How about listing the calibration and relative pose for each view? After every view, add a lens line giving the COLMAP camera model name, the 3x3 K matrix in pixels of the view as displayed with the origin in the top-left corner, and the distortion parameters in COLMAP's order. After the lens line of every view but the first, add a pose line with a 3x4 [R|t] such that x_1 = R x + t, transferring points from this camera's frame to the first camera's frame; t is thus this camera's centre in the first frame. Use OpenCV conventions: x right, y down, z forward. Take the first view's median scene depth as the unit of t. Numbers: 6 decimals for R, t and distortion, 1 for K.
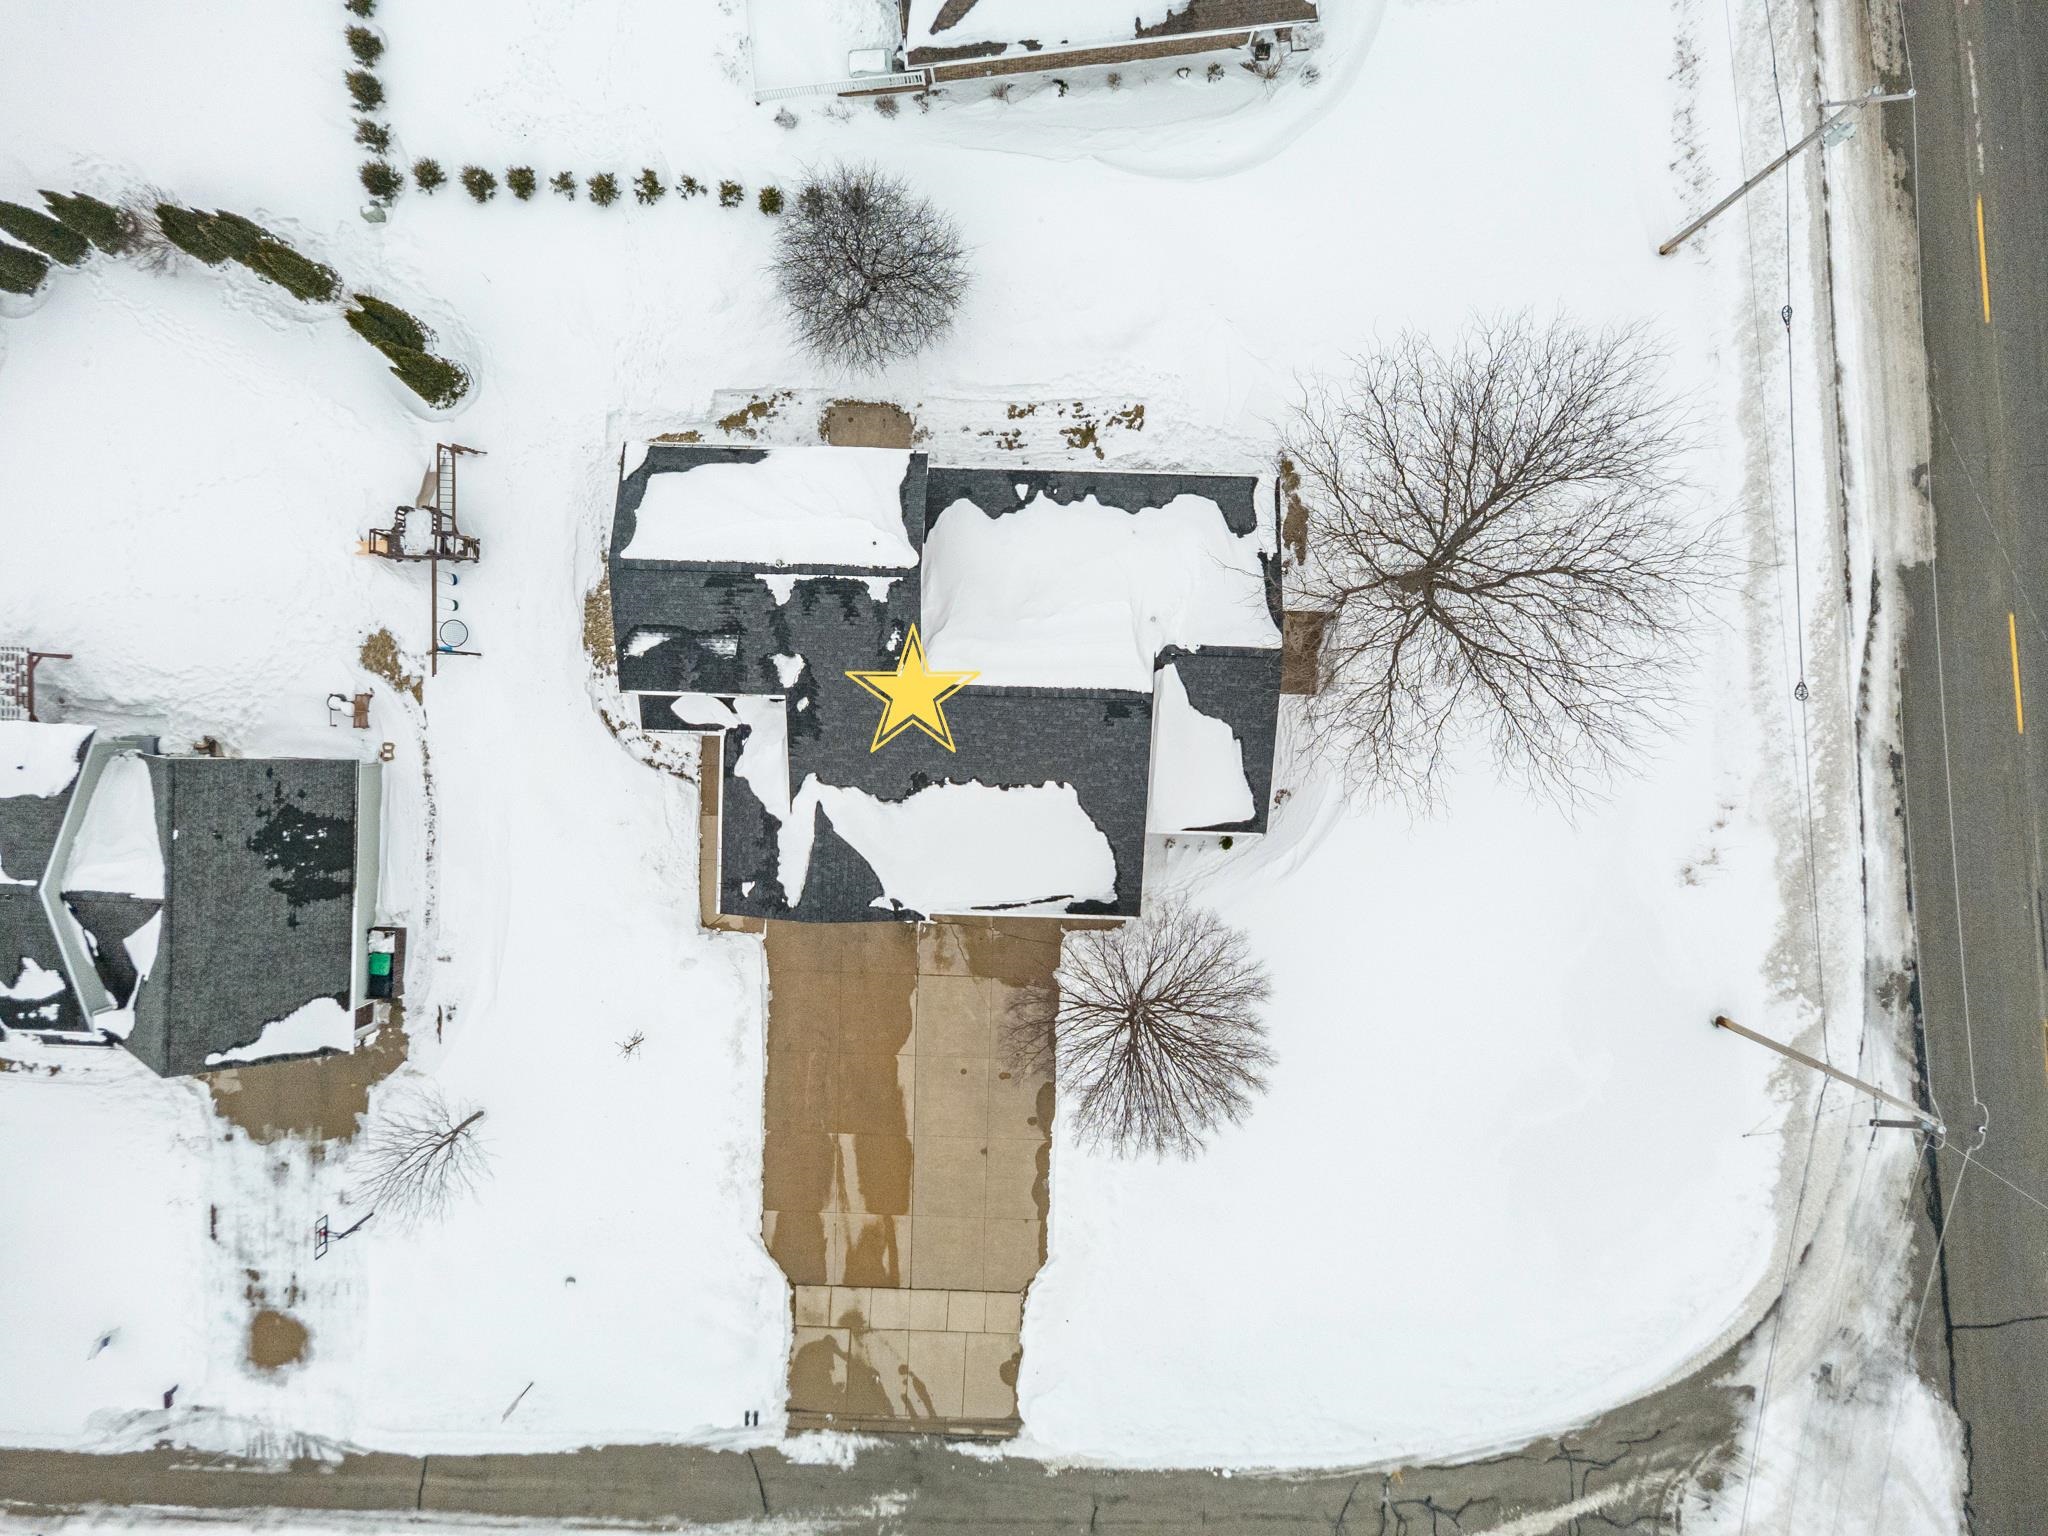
lens RADIAL K [[1419.9, 0, 1024.0], [0, 1419.9, 768.0], [0, 0, 1]] dist [0.005442, -0.002394]
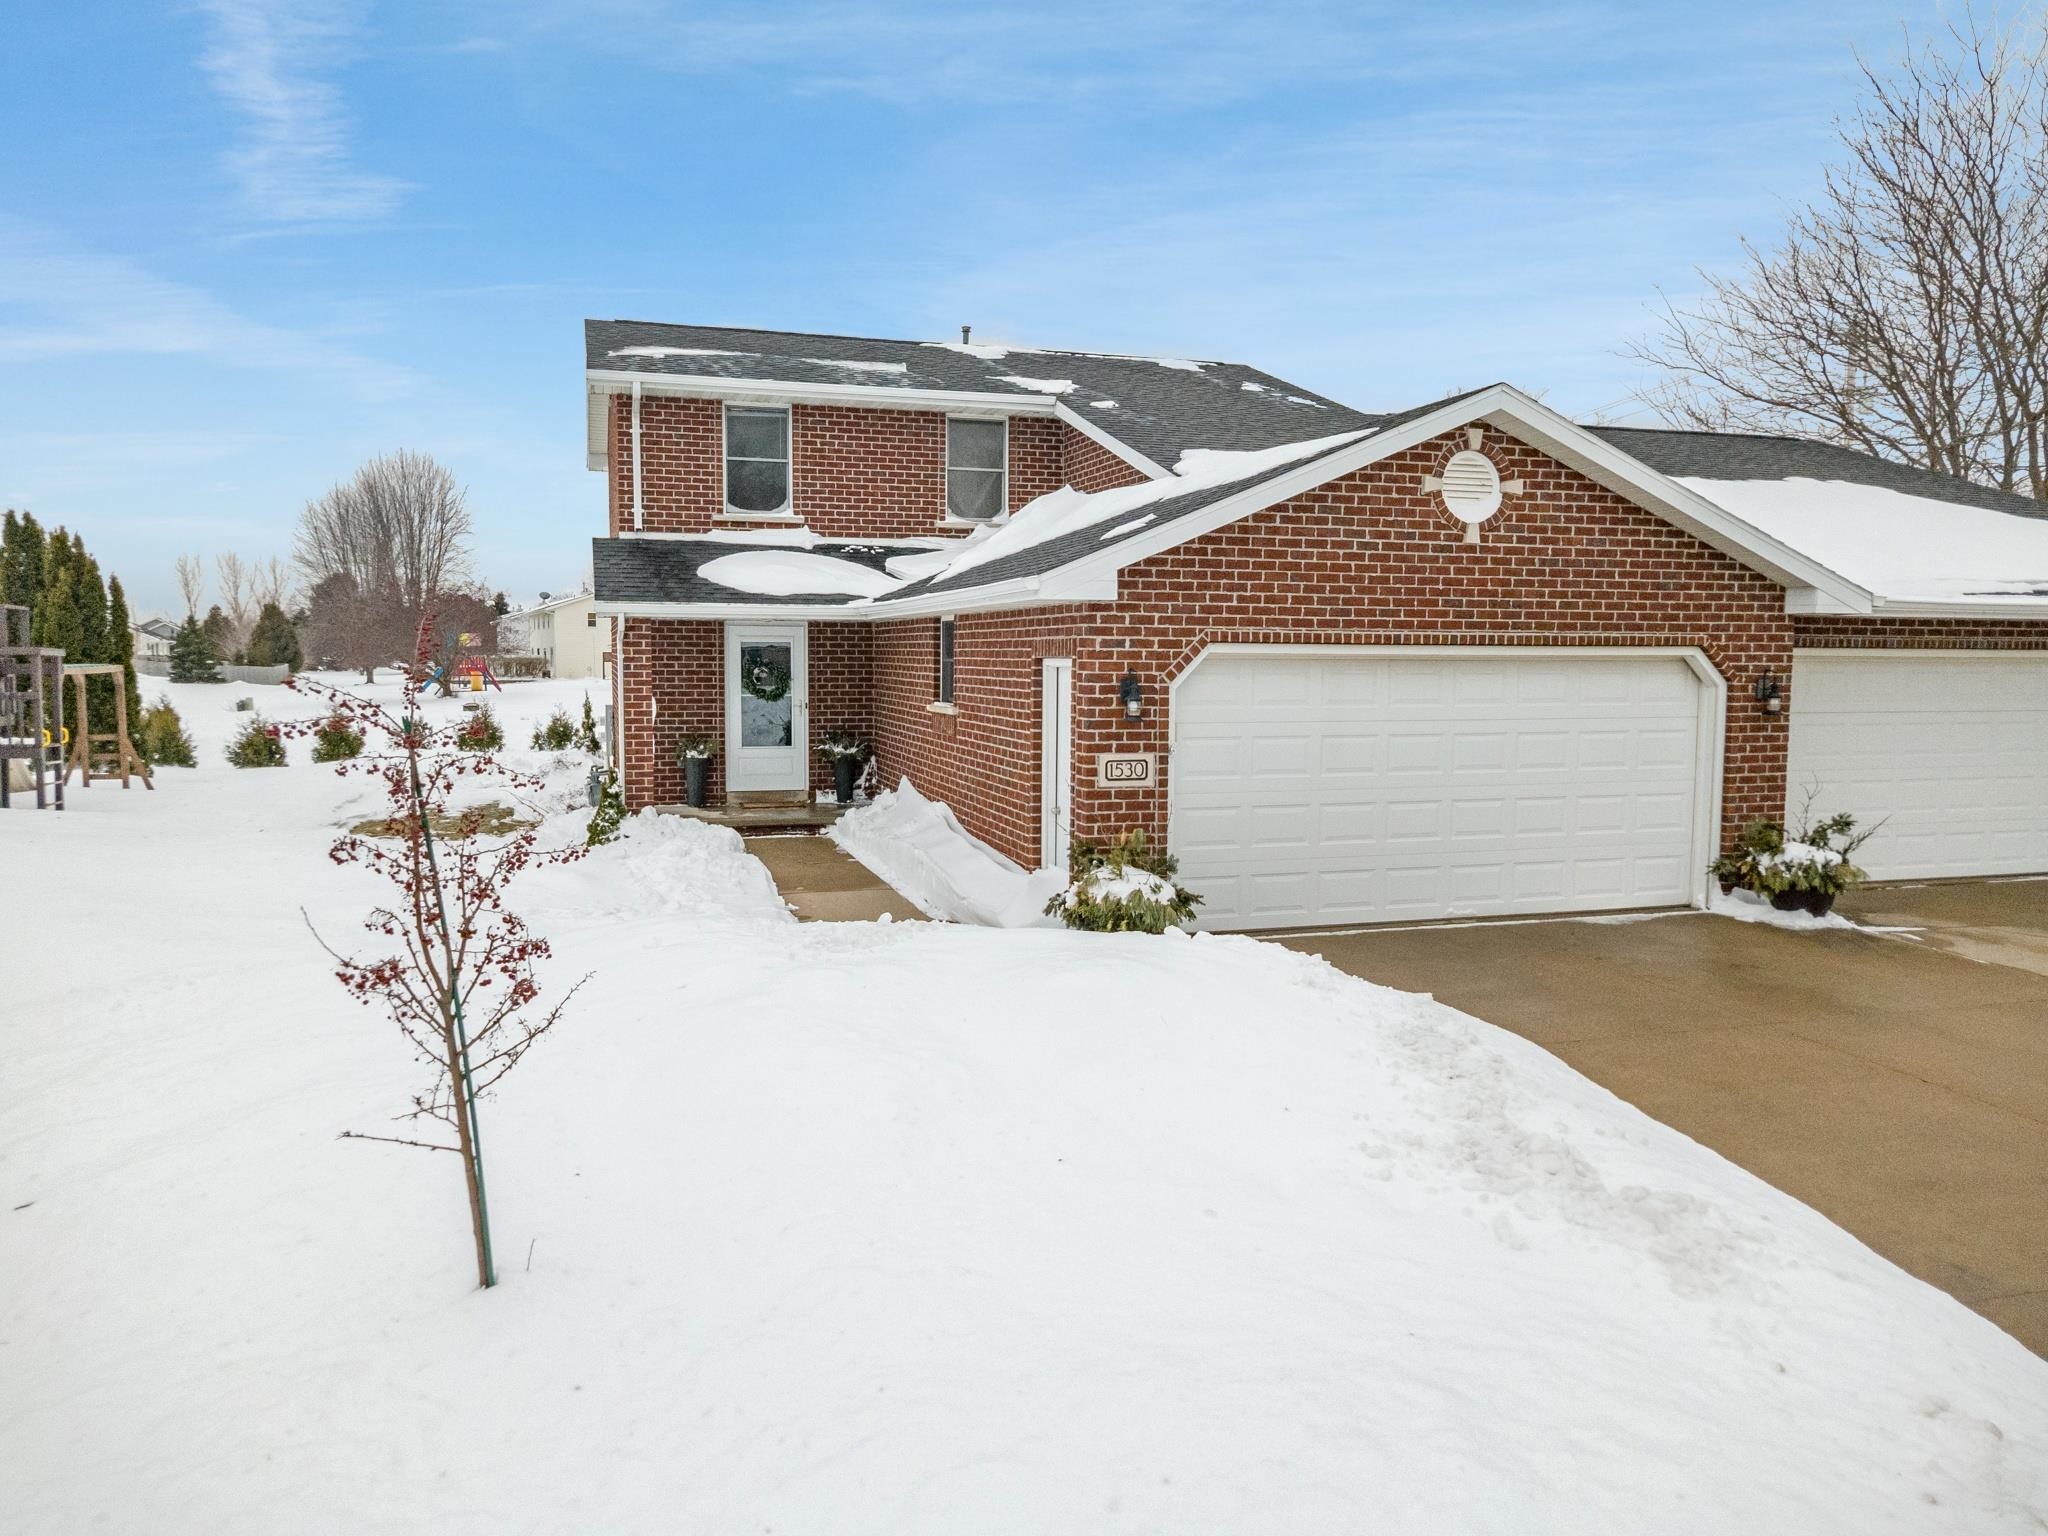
lens RADIAL K [[1419.9, 0, 1024.0], [0, 1419.9, 768.0], [0, 0, 1]] dist [0.005442, -0.002394]
pose [[0.946896, -0.003019, 0.321525, -0.260305], [0.321354, 0.042808, -0.945991, 0.268240], [-0.010908, 0.999079, 0.041505, 0.951090]]
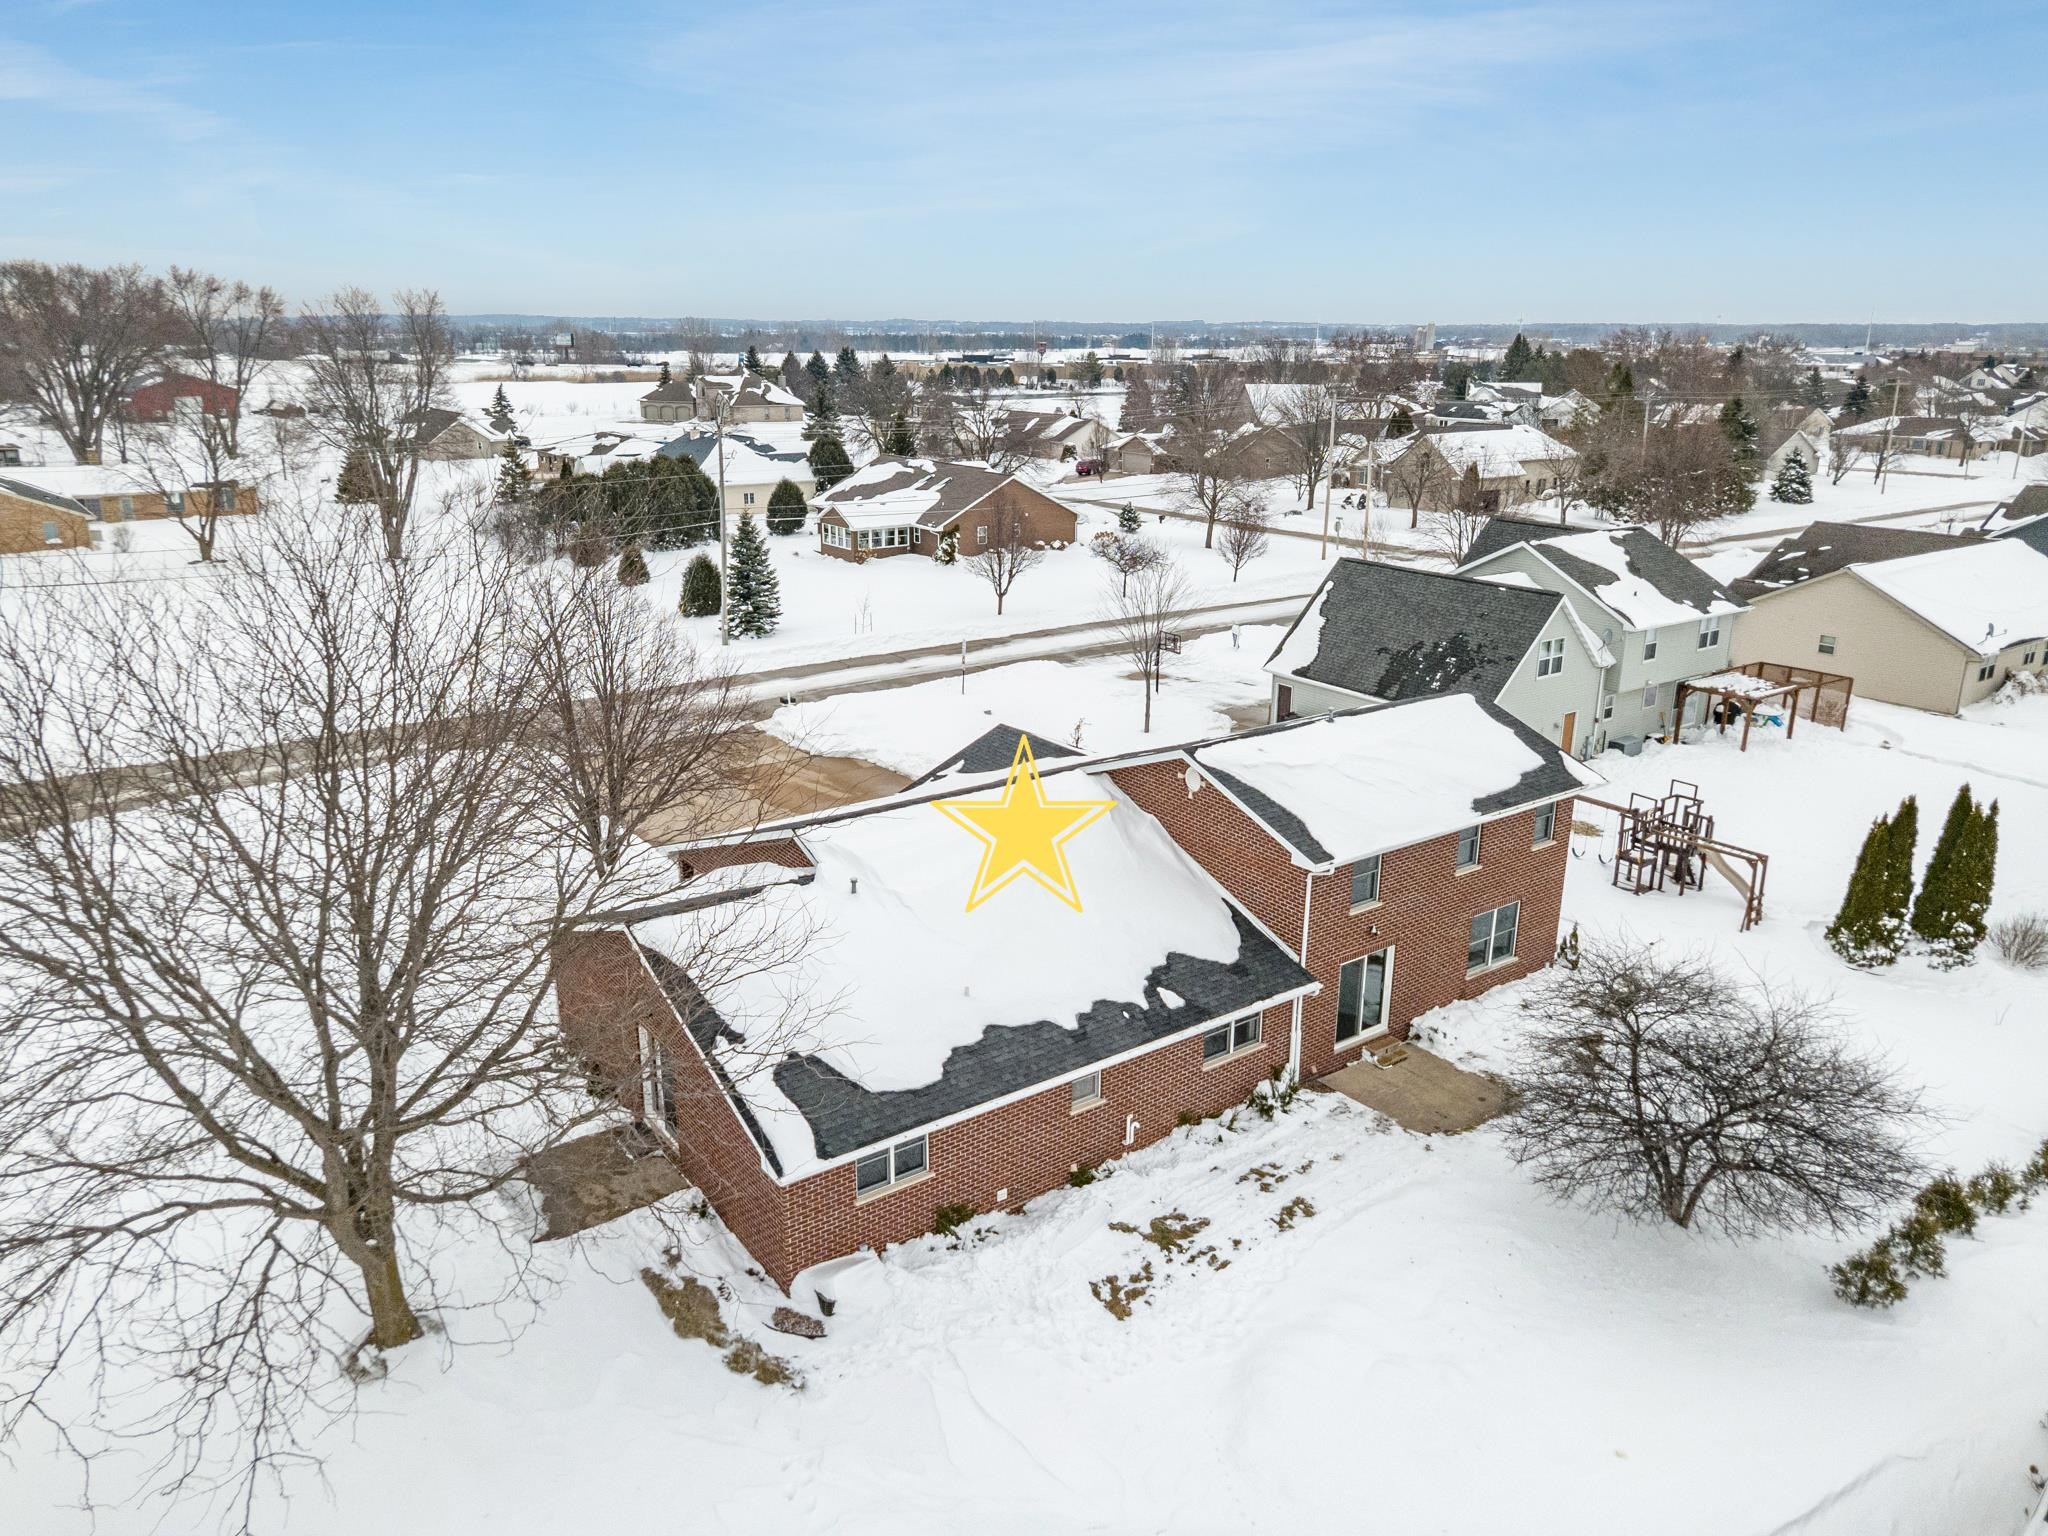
lens RADIAL K [[1419.9, 0, 1024.0], [0, 1419.9, 768.0], [0, 0, 1]] dist [0.005442, -0.002394]
pose [[-0.789441, 0.186733, -0.584734, 0.330243], [-0.613527, -0.269806, 0.742152, -0.509828], [-0.019181, 0.944635, 0.327561, 0.666082]]
